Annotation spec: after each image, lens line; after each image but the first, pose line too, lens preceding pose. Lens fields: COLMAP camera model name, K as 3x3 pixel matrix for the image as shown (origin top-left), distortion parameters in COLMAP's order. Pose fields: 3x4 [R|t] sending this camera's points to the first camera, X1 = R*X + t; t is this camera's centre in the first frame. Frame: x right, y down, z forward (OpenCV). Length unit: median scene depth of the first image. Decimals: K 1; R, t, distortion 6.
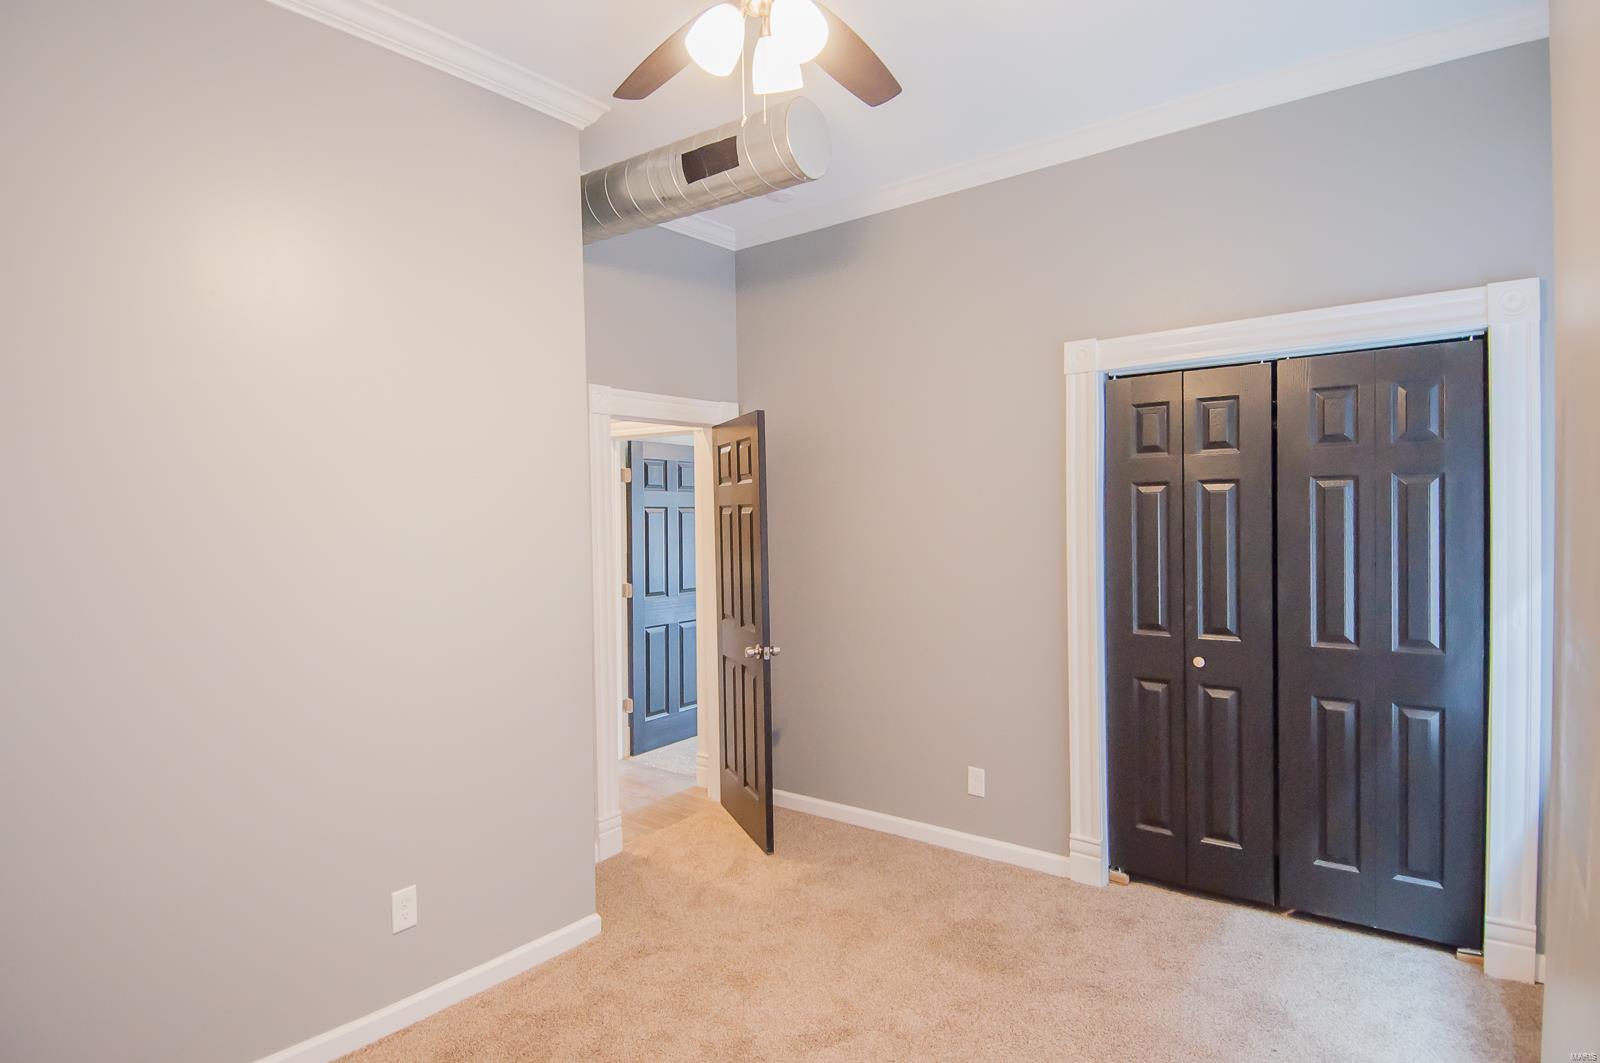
lens RADIAL K [[832.4, 0, 809.1], [0, 832.4, 515.0], [0, 0, 1]] dist [0.040639, -0.046016]
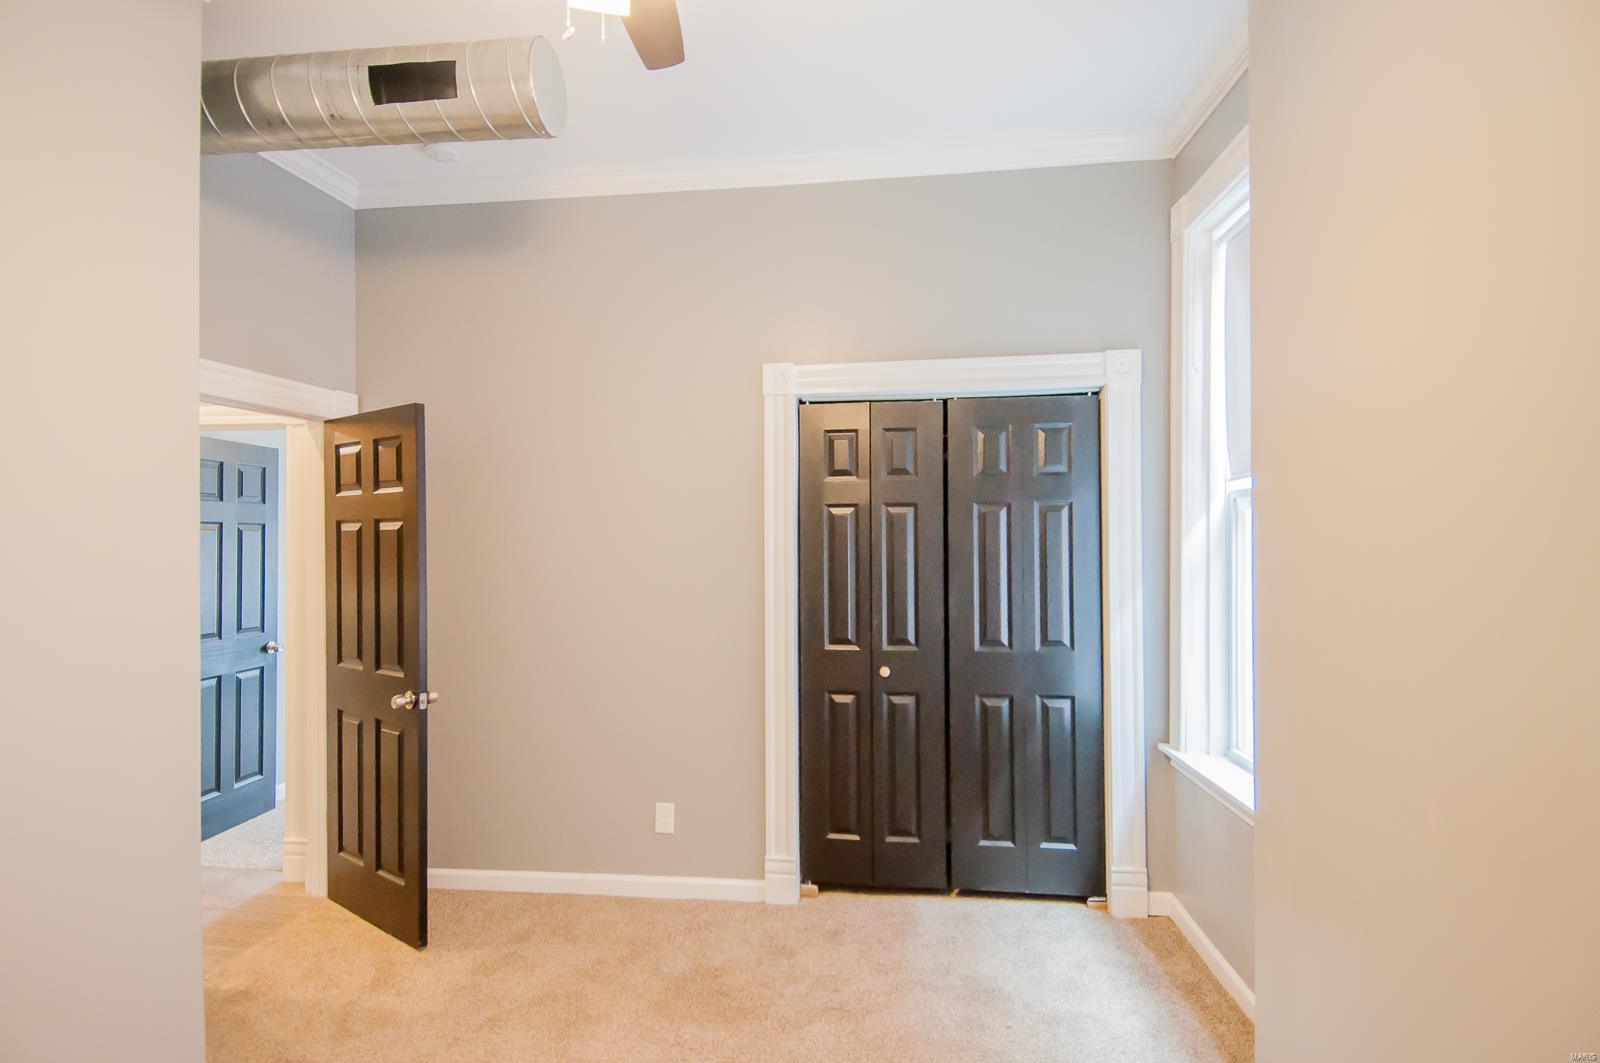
lens RADIAL K [[832.4, 0, 801.3], [0, 832.4, 518.1], [0, 0, 1]] dist [0.040639, -0.046016]
pose [[0.872210, 0.016688, 0.488848, -0.144822], [-0.005772, 0.999699, -0.023829, 0.003756], [-0.489098, 0.017962, 0.872044, 0.108872]]
